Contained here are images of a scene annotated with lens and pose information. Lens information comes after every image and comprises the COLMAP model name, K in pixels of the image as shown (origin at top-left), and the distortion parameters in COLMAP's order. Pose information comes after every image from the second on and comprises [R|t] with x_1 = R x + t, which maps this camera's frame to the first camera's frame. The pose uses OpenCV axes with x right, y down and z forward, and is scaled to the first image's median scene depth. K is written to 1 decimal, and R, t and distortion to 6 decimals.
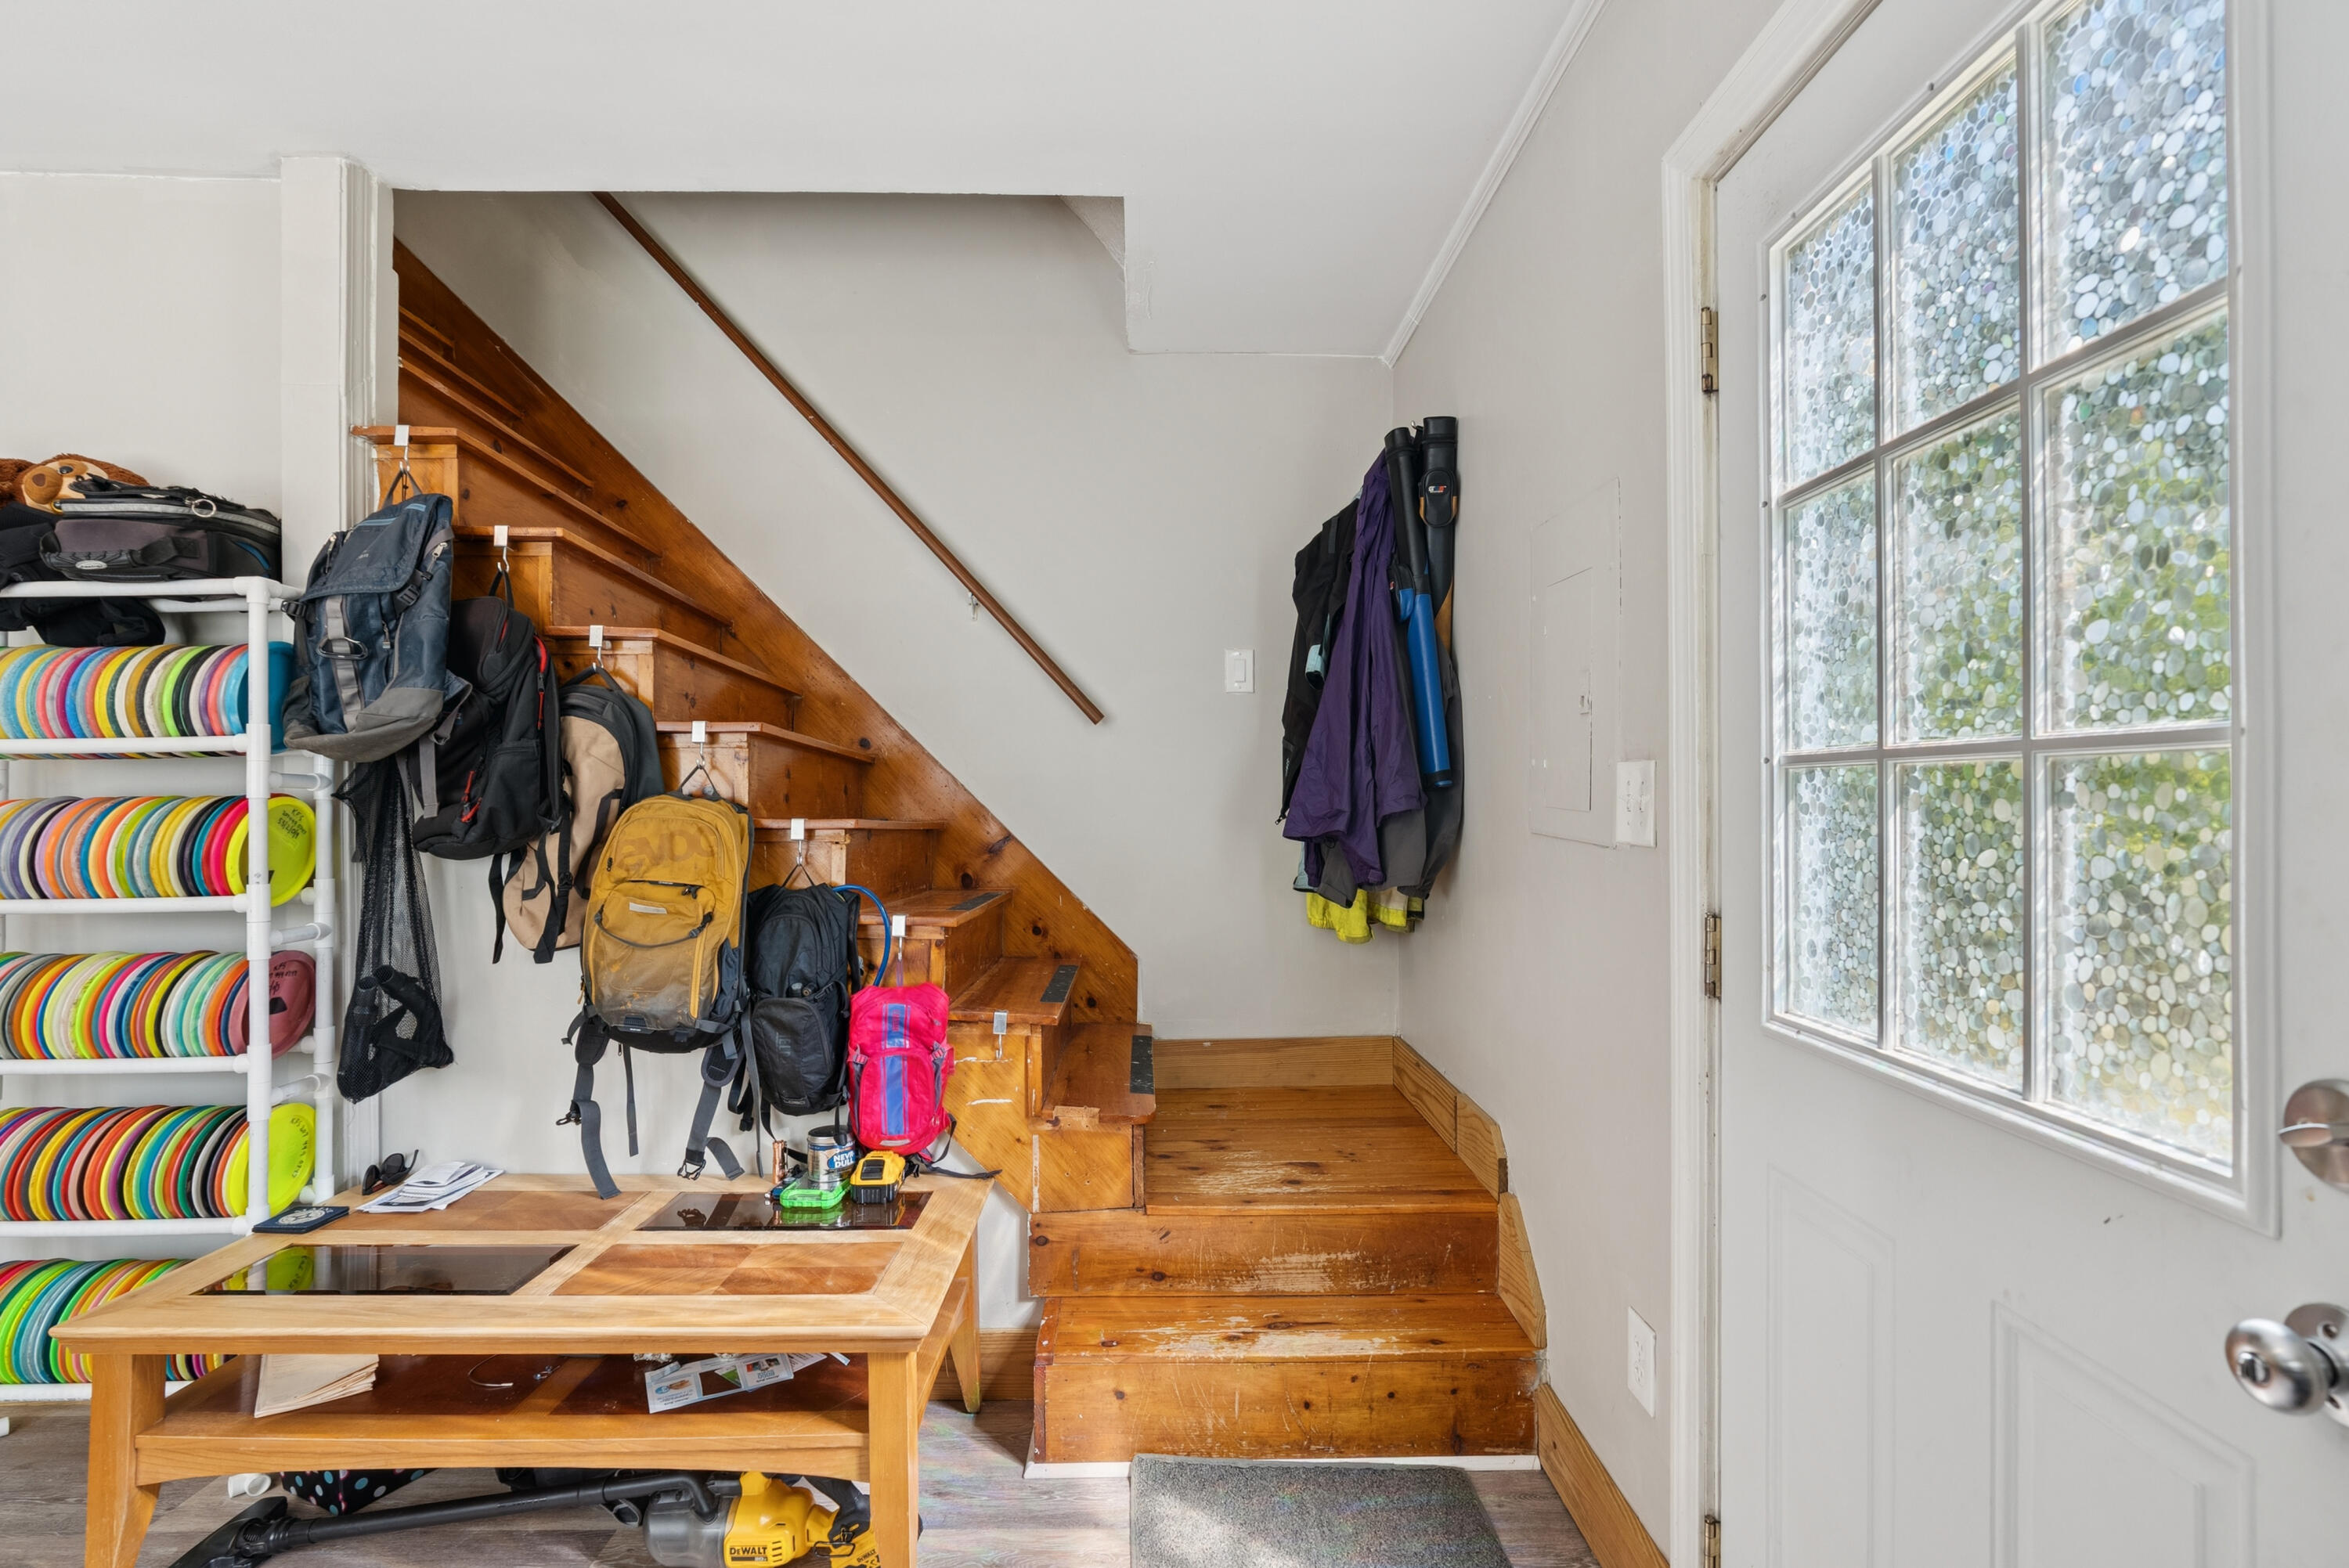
lens RADIAL K [[1064.7, 0, 1113.0], [0, 1064.7, 797.5], [0, 0, 1]] dist [-0.005907, 0.002190]
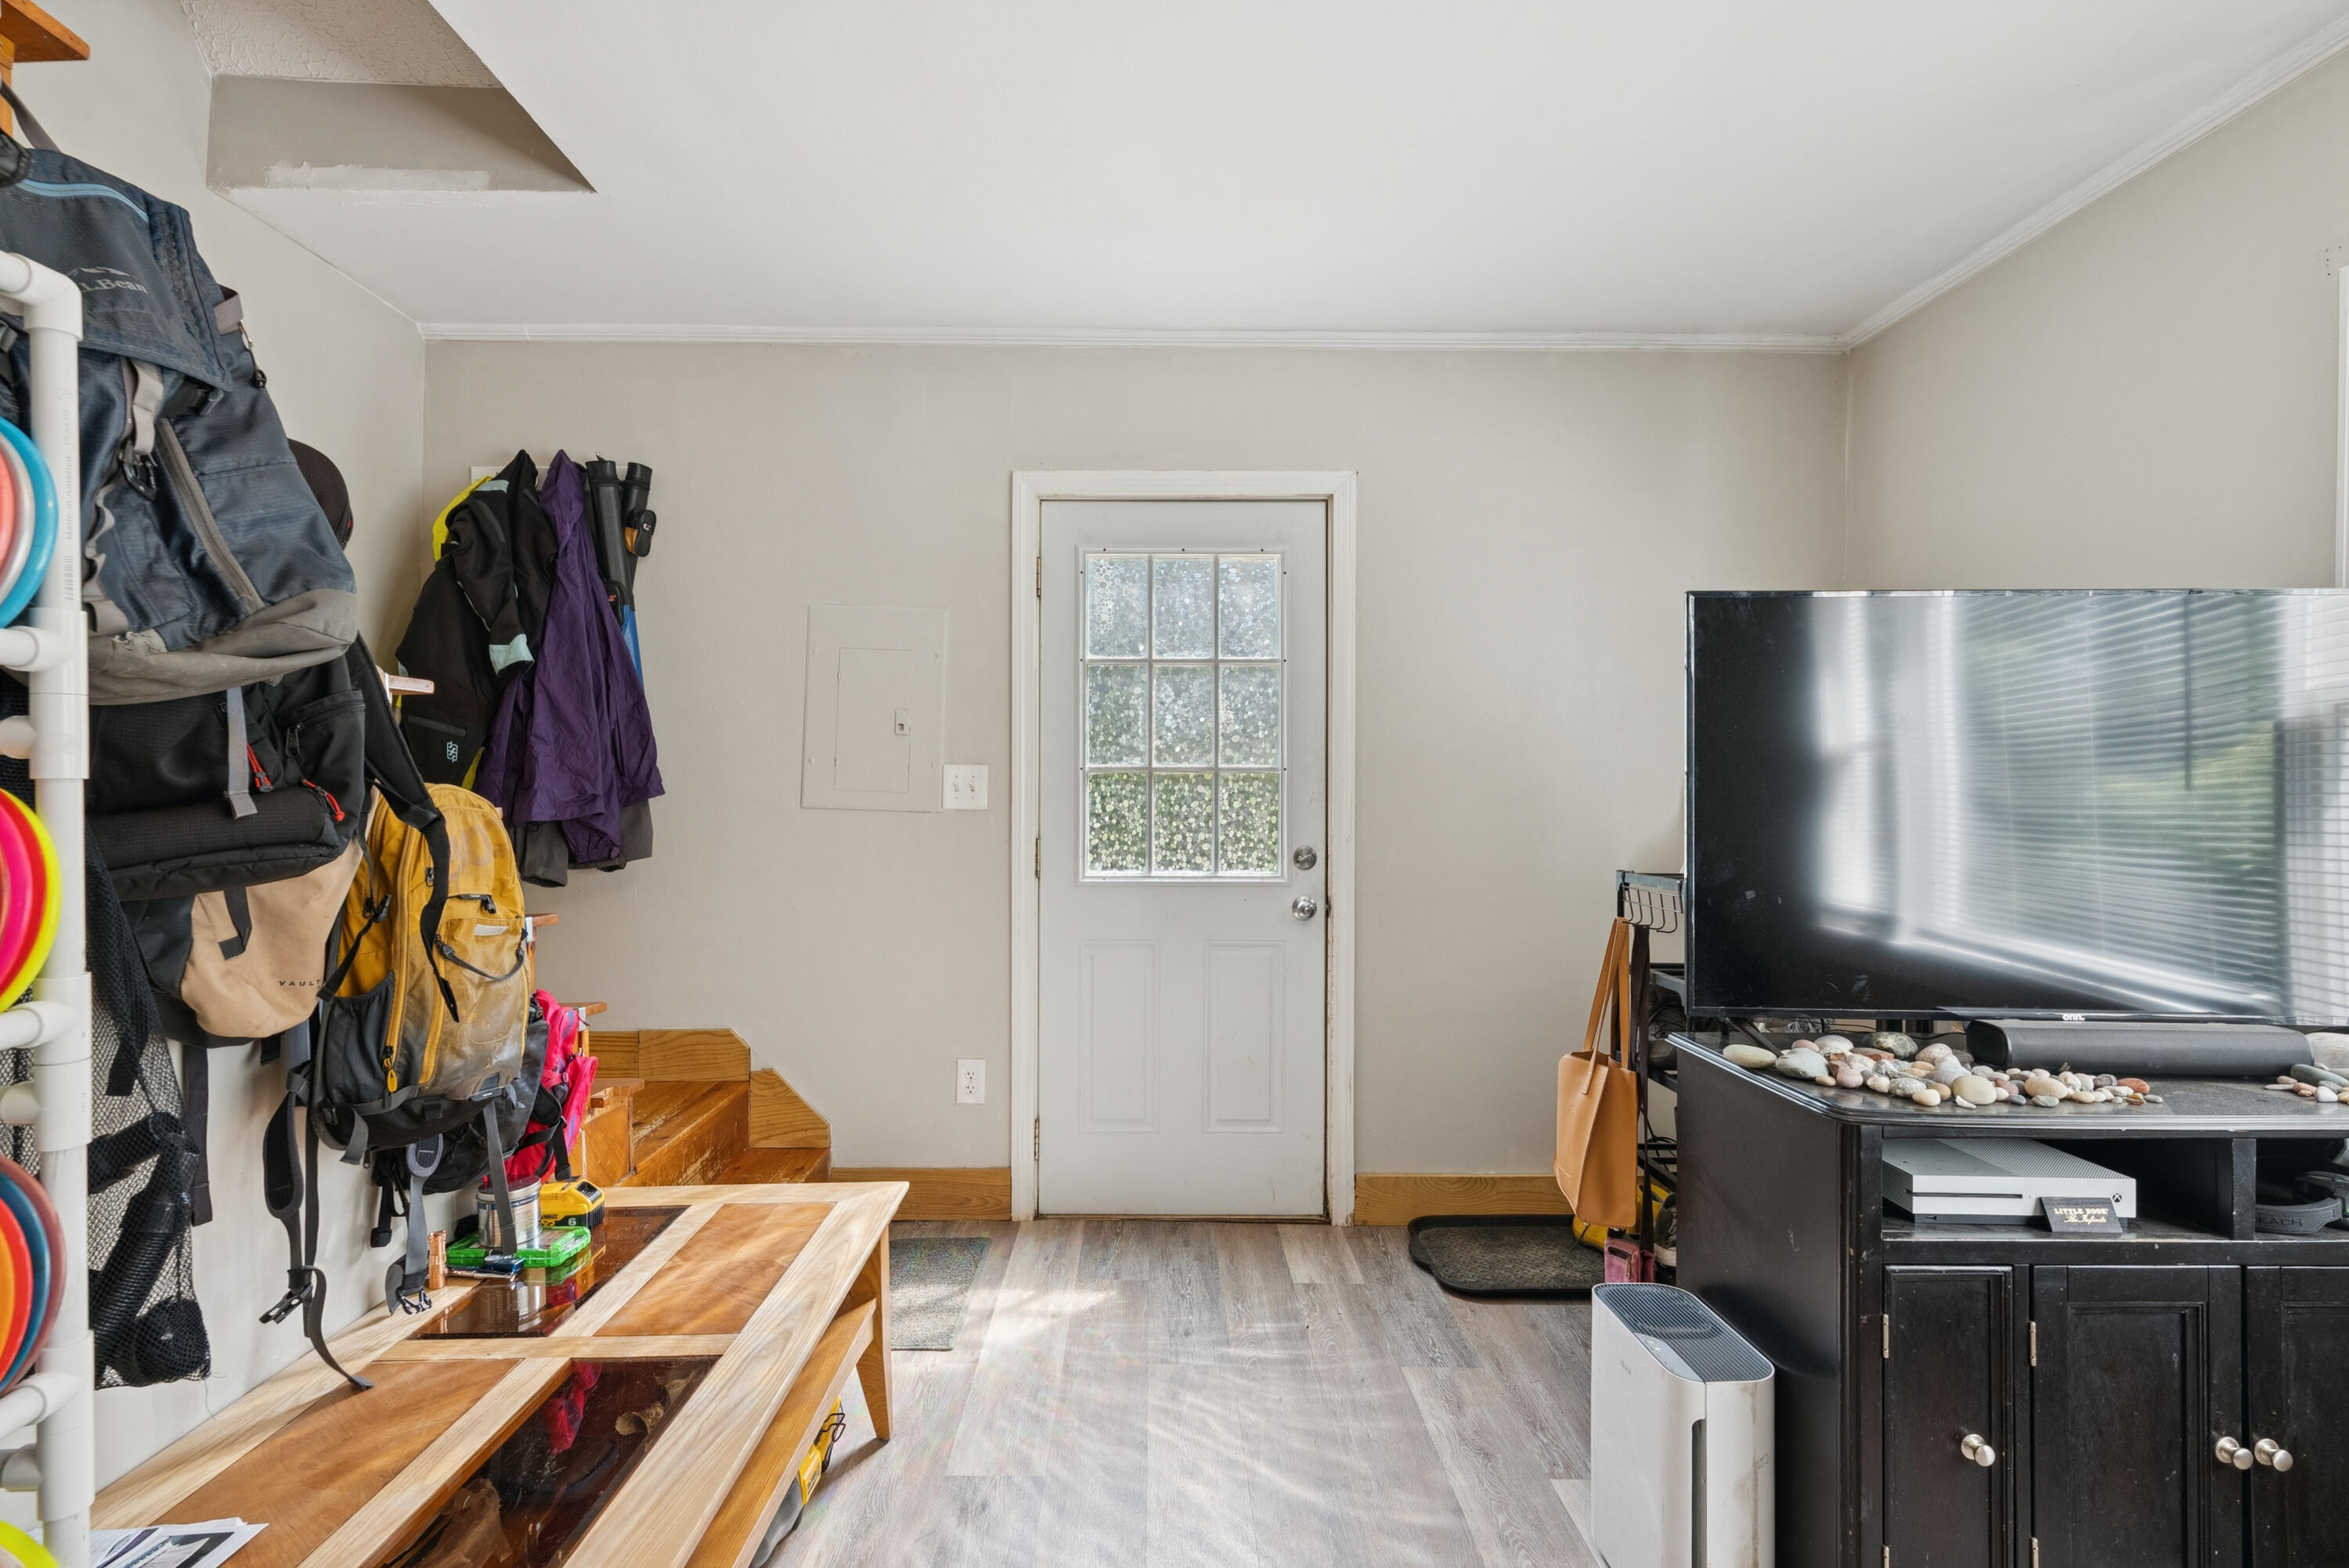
lens RADIAL K [[1159.3, 0, 1162.9], [0, 1159.3, 774.8], [0, 0, 1]] dist [-0.009065, 0.003061]
pose [[-0.010753, 0.011182, 0.999880, -1.297872], [-0.002454, 0.999934, -0.011209, 0.004389], [-0.999939, -0.002575, -0.010725, 0.557910]]
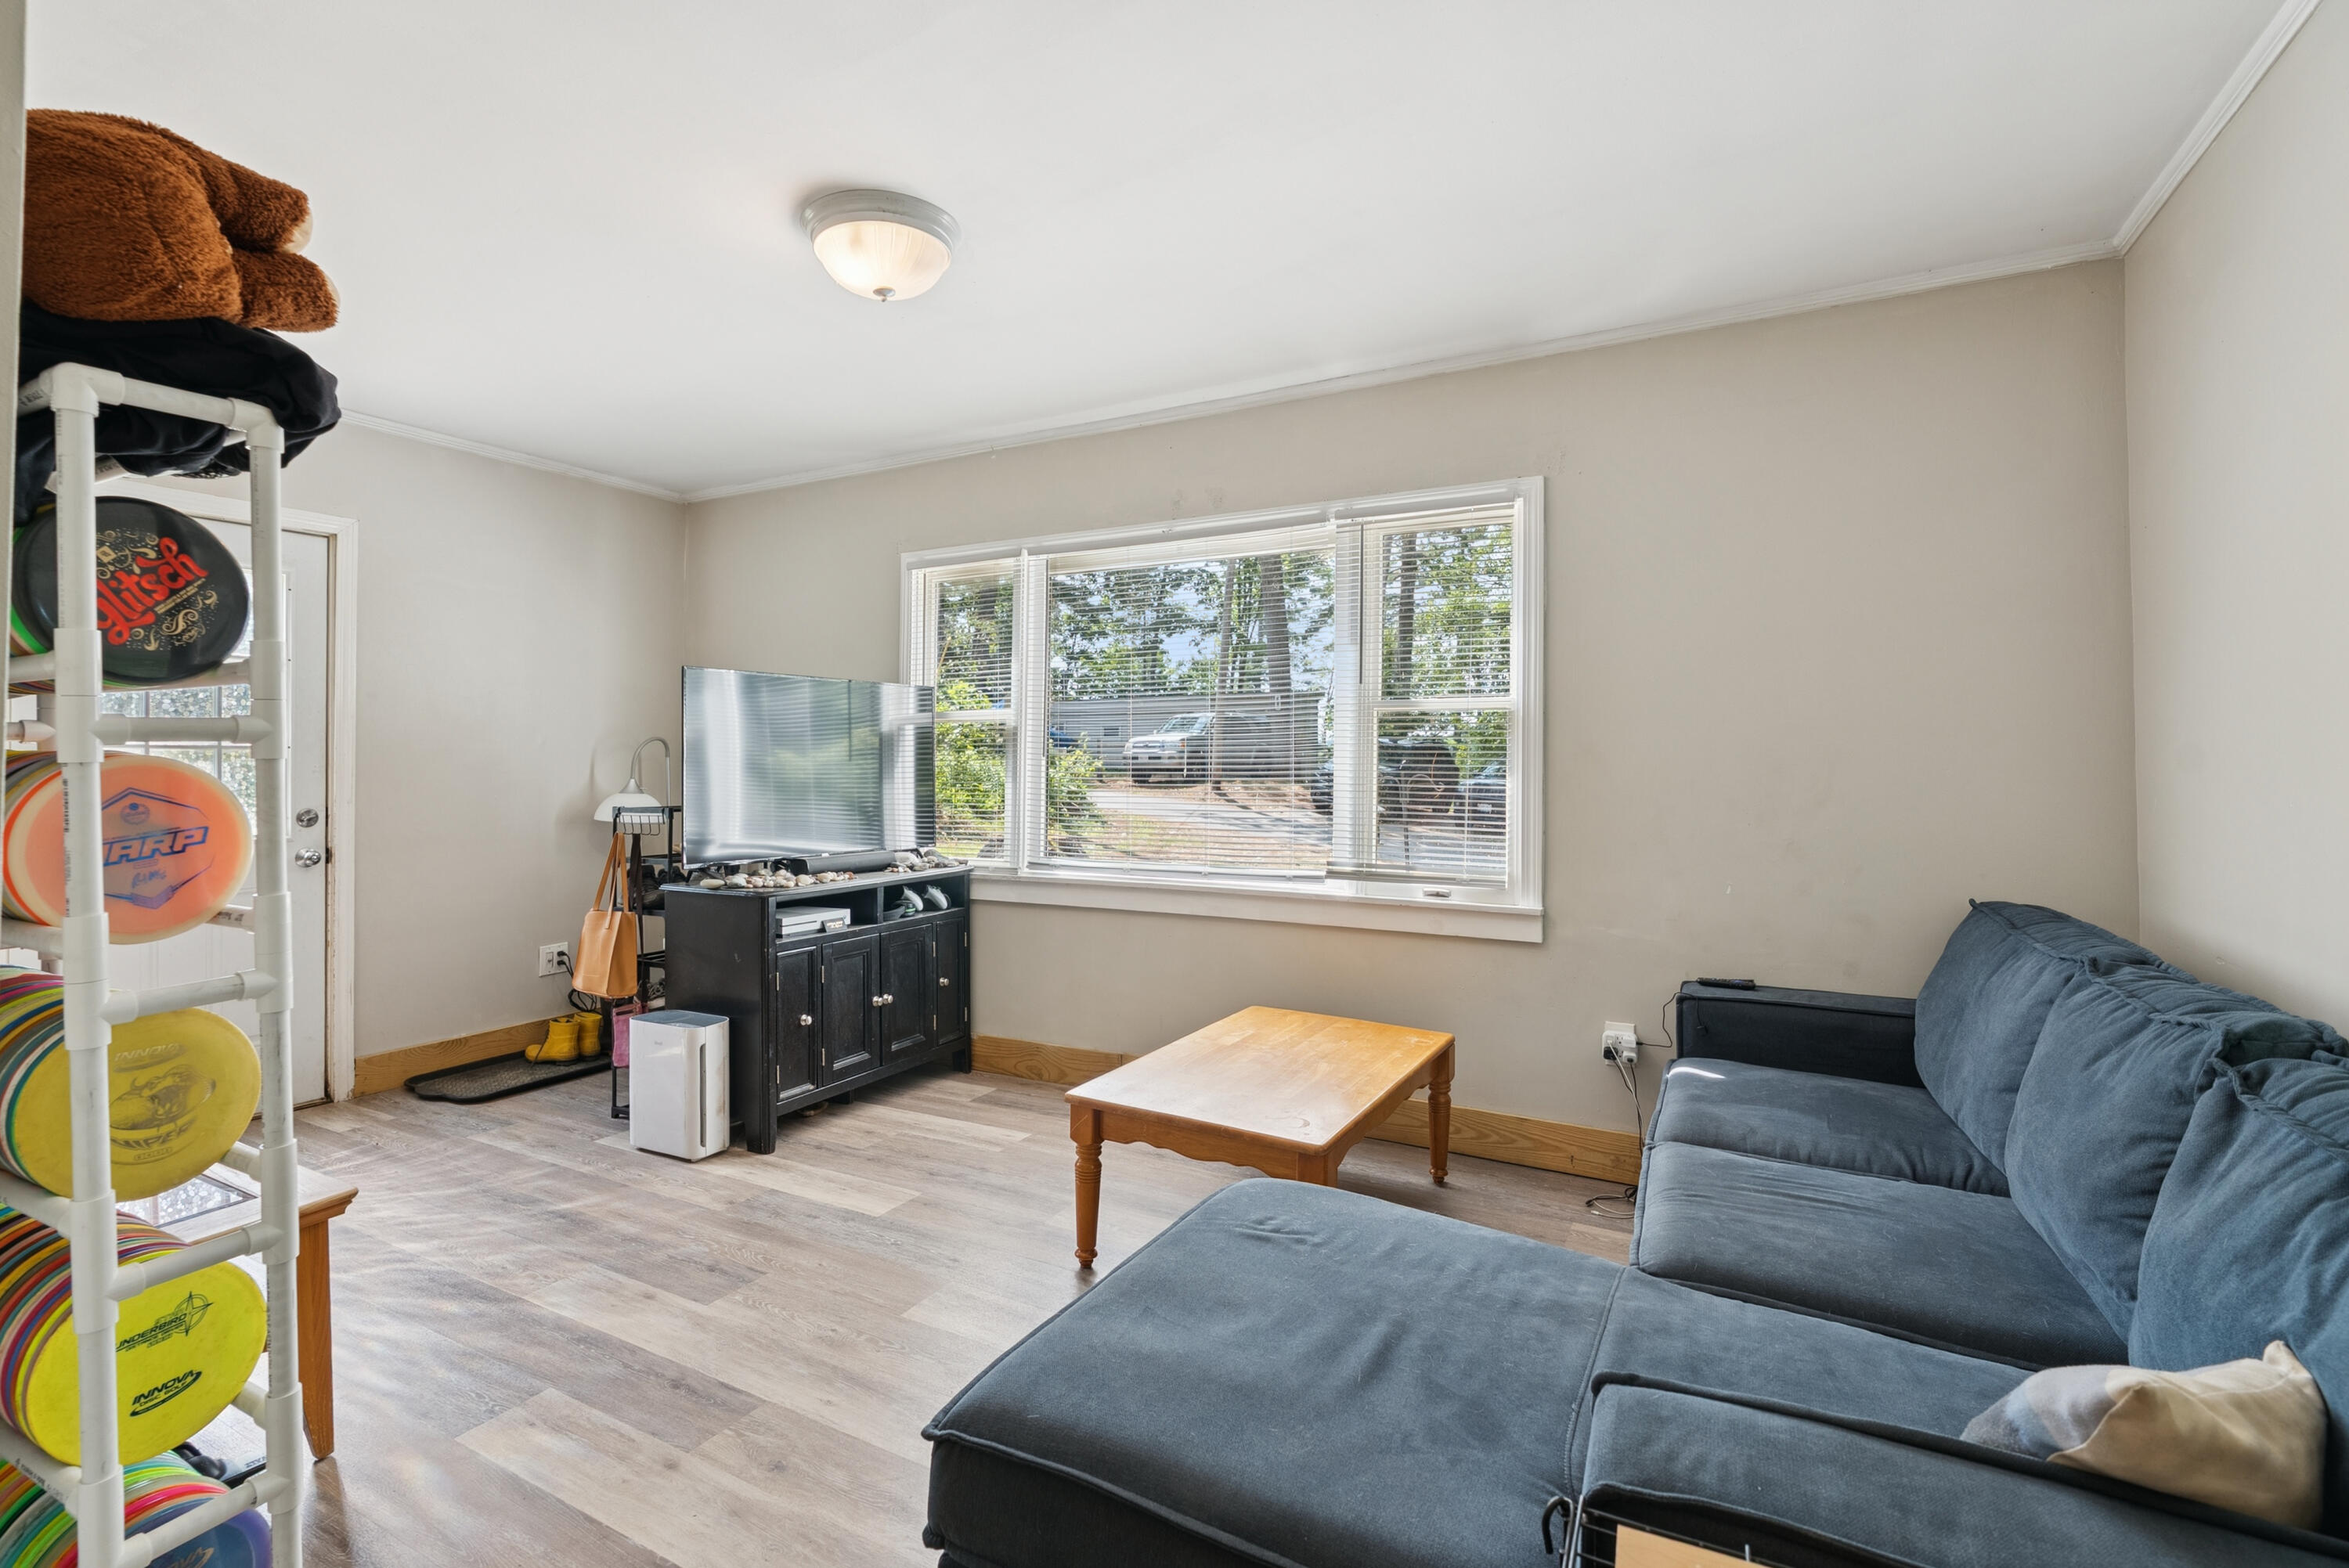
lens RADIAL K [[1064.7, 0, 1153.3], [0, 1064.7, 763.2], [0, 0, 1]] dist [-0.005907, 0.002190]
pose [[-0.875295, 0.001624, 0.483586, -1.914421], [0.001925, 0.999998, 0.000127, 0.007962], [-0.483585, 0.001042, -0.875297, 1.290900]]
